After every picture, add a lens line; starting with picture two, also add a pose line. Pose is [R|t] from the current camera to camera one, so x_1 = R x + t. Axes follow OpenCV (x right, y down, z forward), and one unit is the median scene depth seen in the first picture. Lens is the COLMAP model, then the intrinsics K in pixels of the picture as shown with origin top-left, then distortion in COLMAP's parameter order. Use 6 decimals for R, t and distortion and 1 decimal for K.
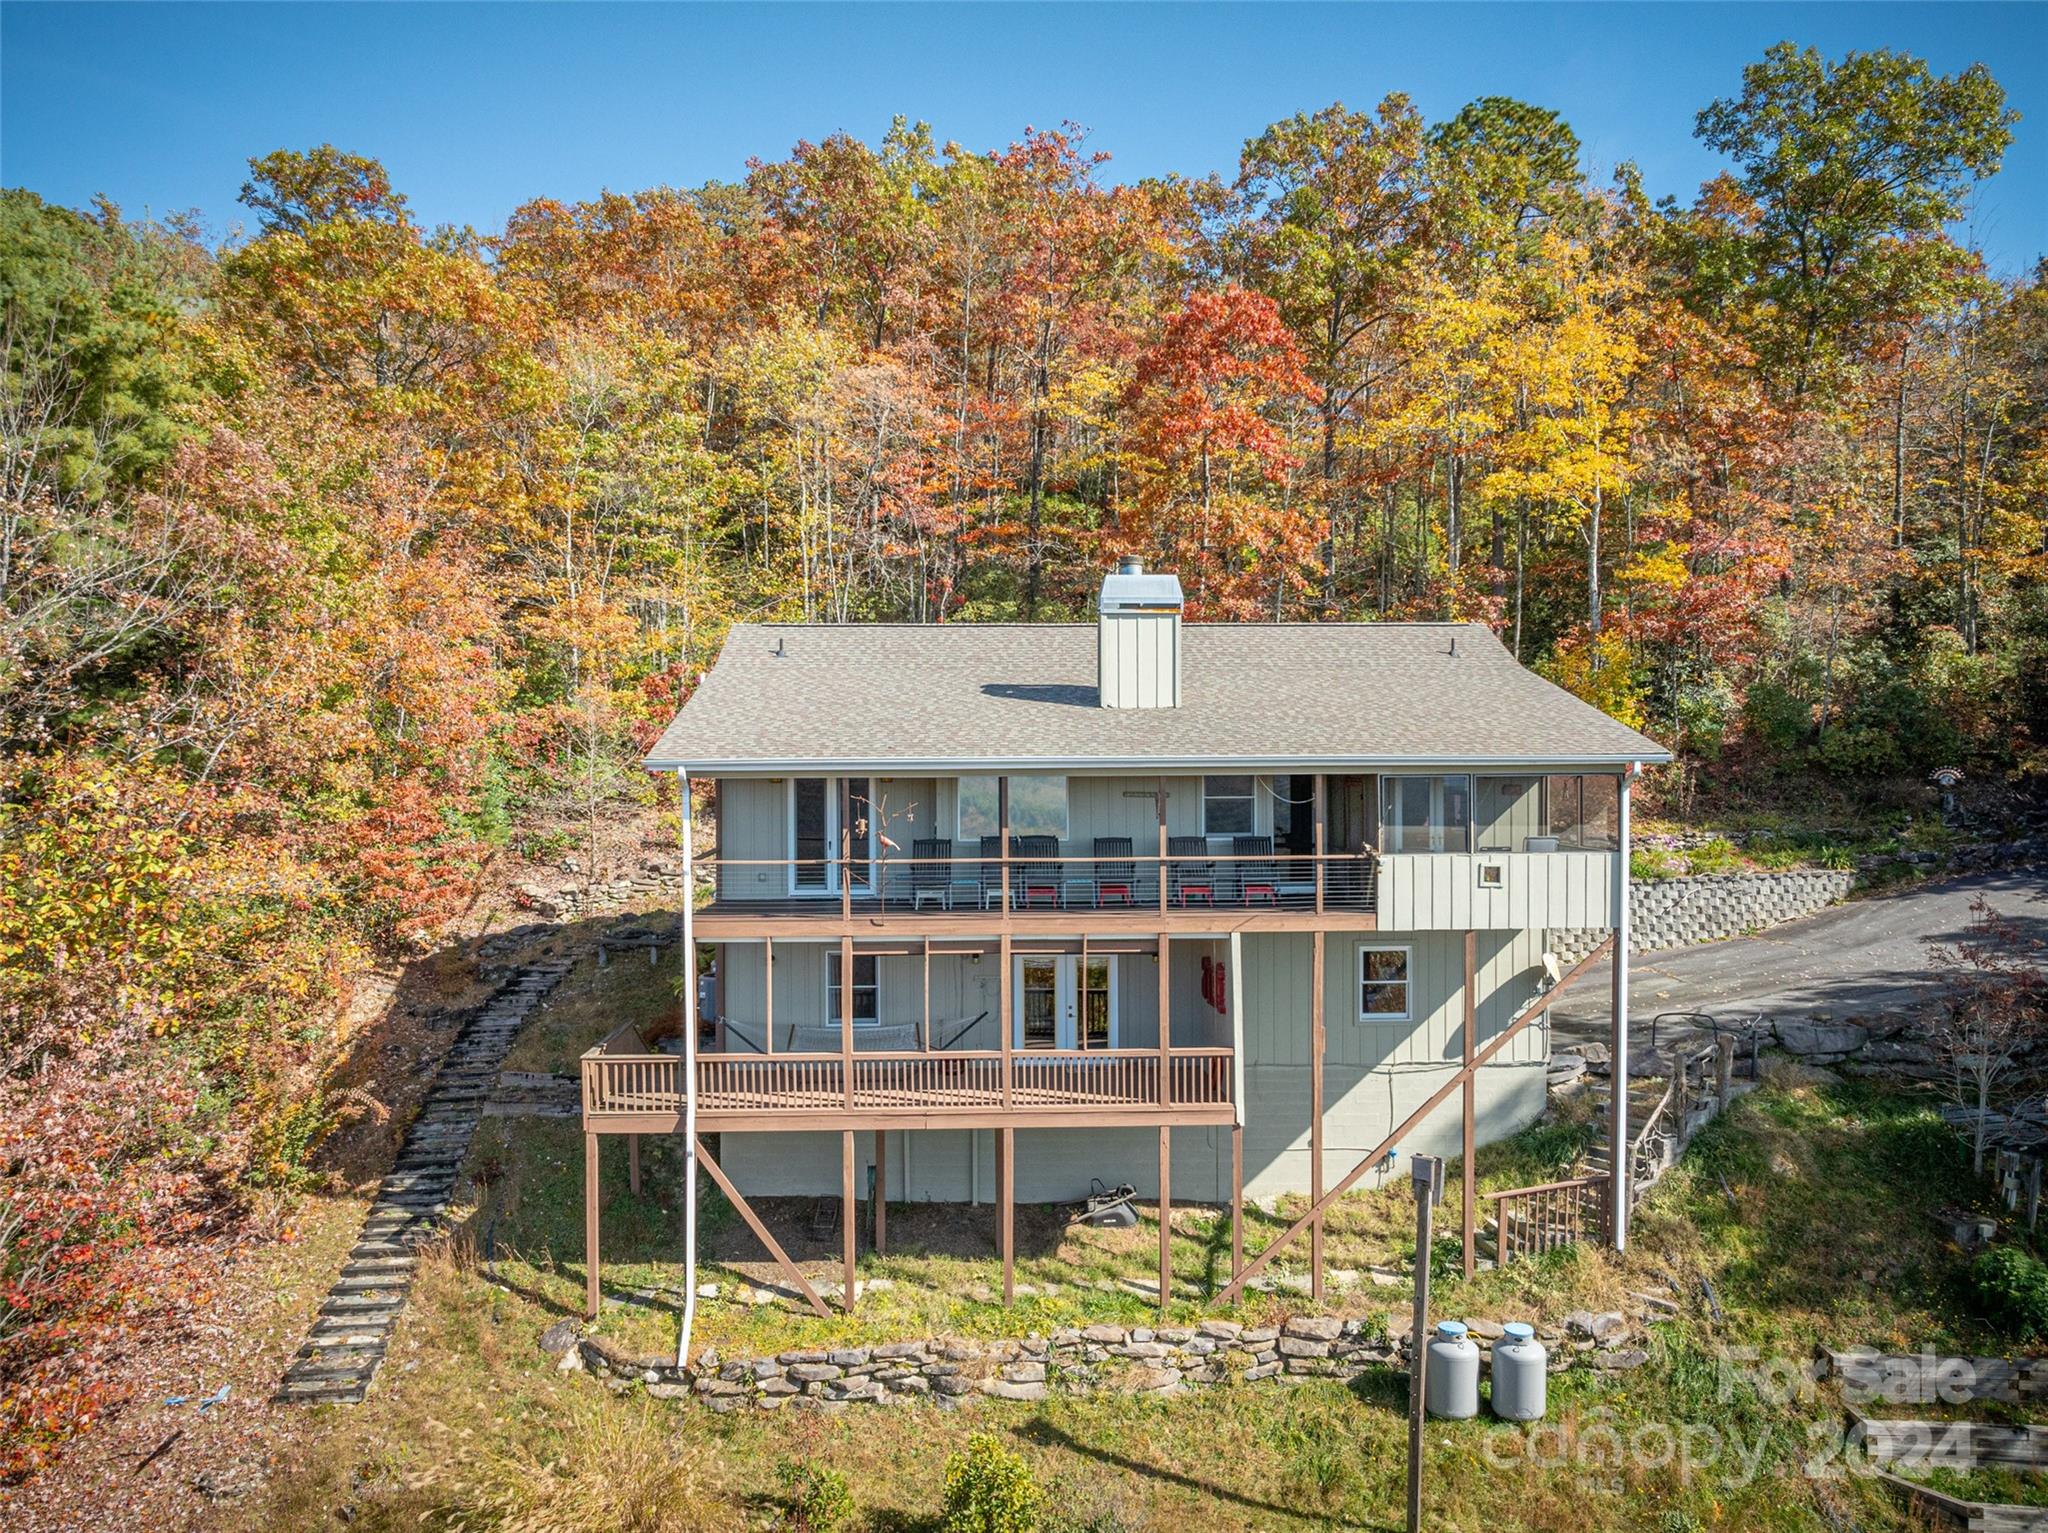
lens RADIAL K [[1455.0, 0, 1023.2], [0, 1455.0, 763.2], [0, 0, 1]] dist [-0.048962, 0.012822]
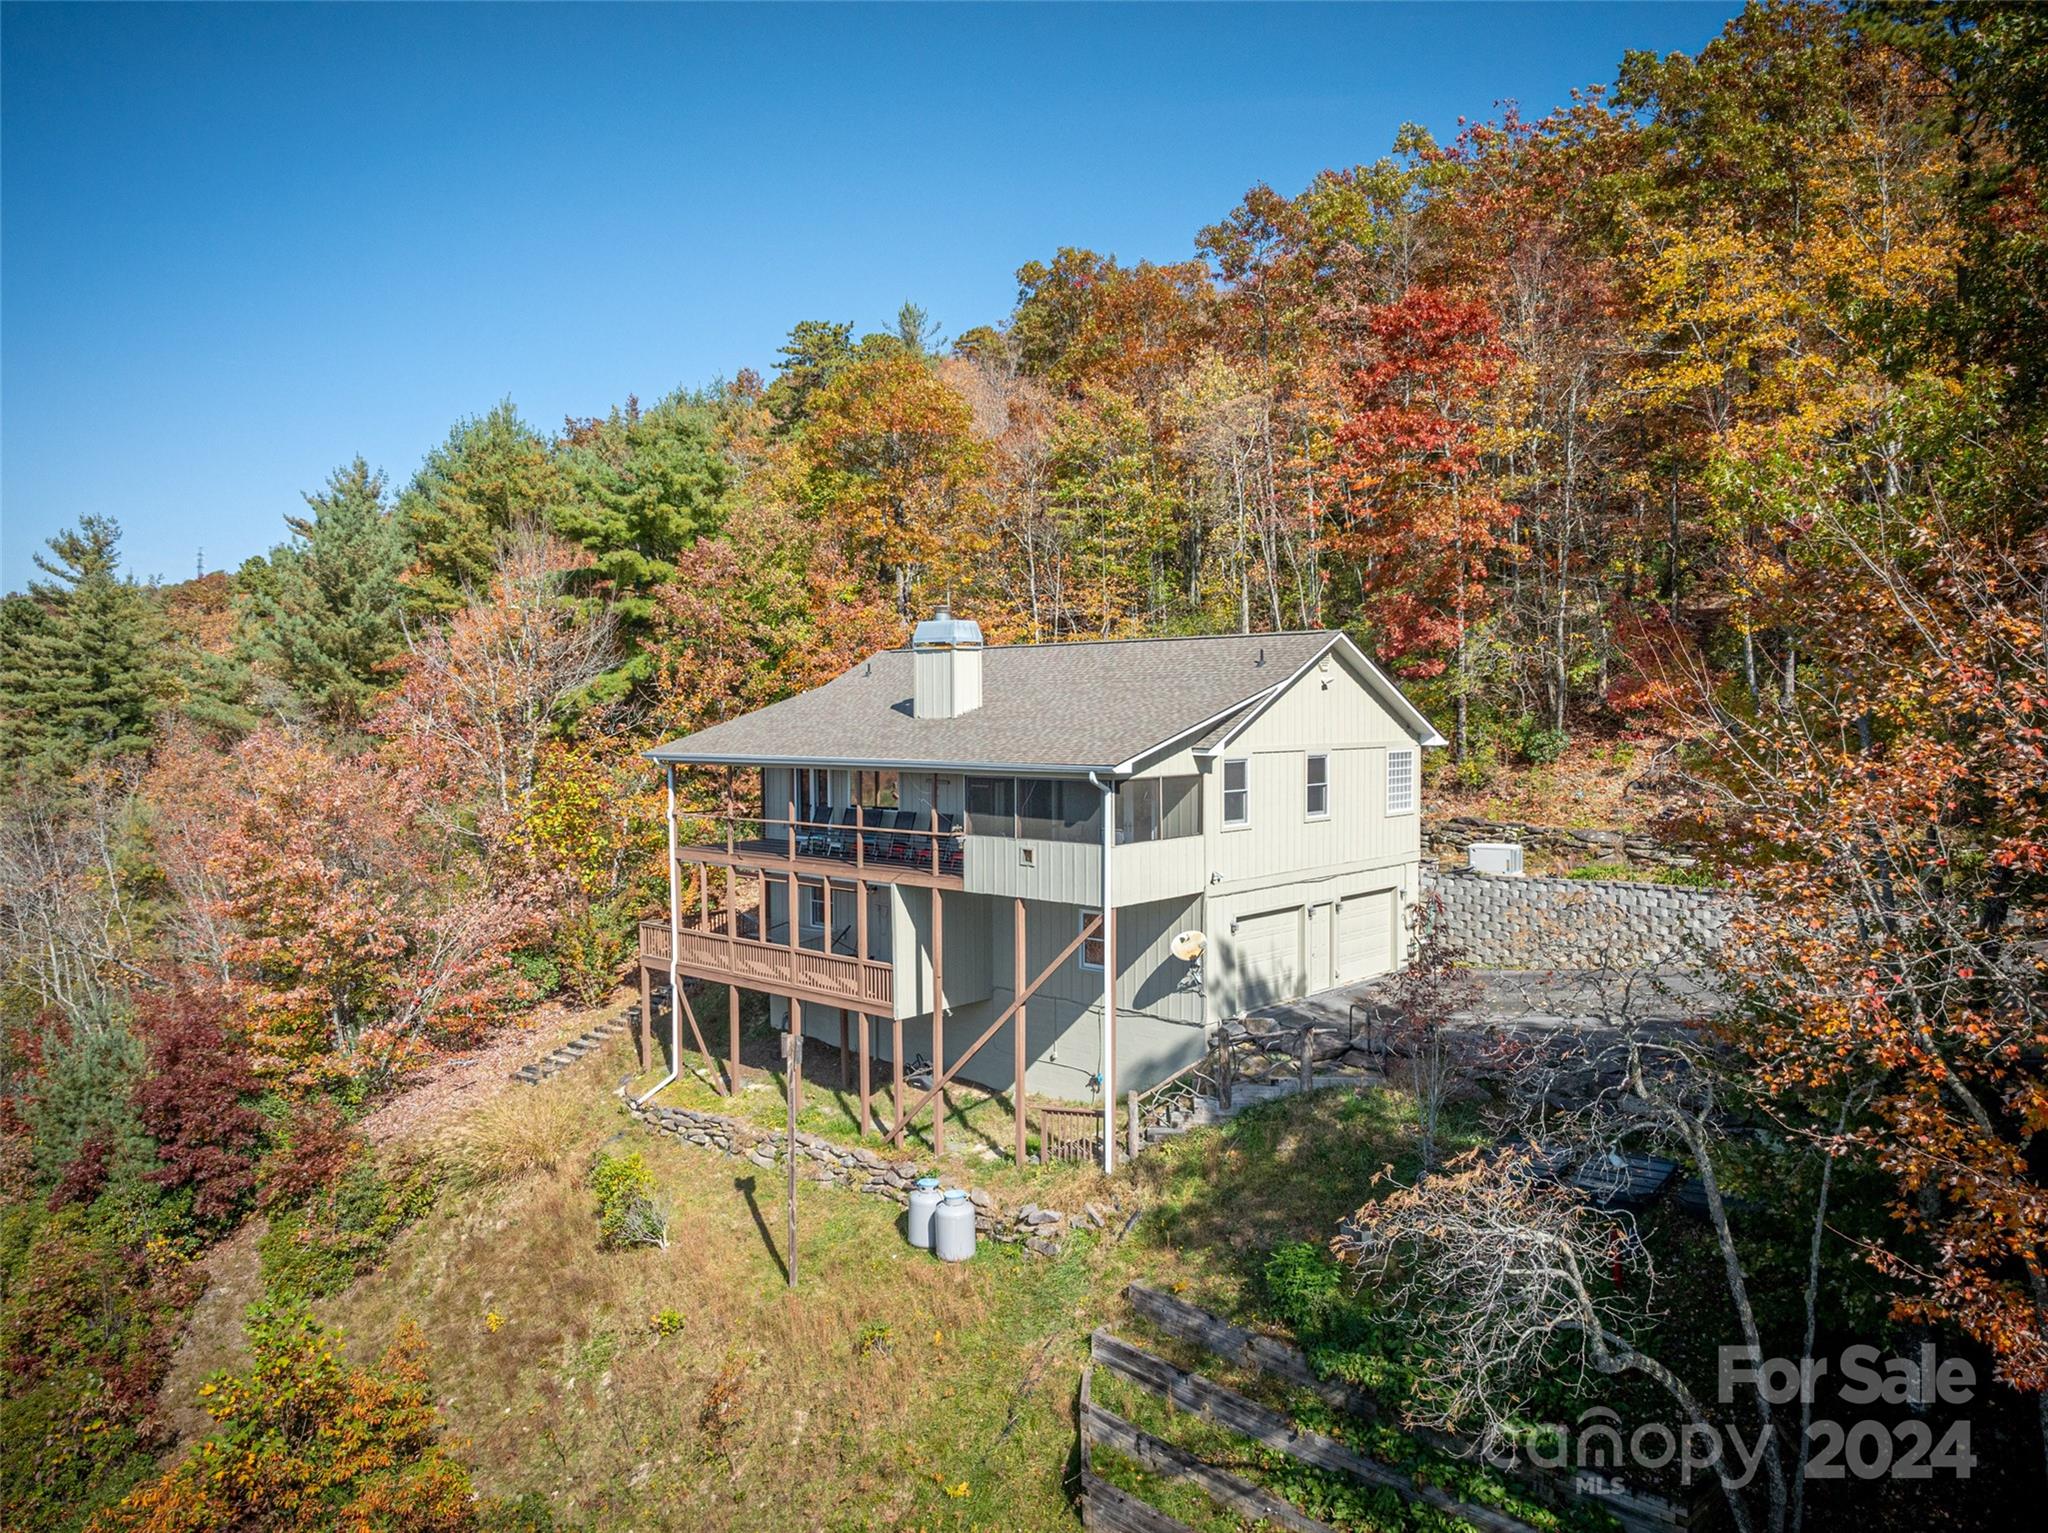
lens RADIAL K [[1455.0, 0, 1022.2], [0, 1455.0, 761.9], [0, 0, 1]] dist [-0.048962, 0.012822]
pose [[0.694733, 0.017576, -0.719053, 1.143329], [0.005949, 0.999527, 0.030179, -0.040974], [0.719243, -0.025244, 0.694300, 0.097514]]
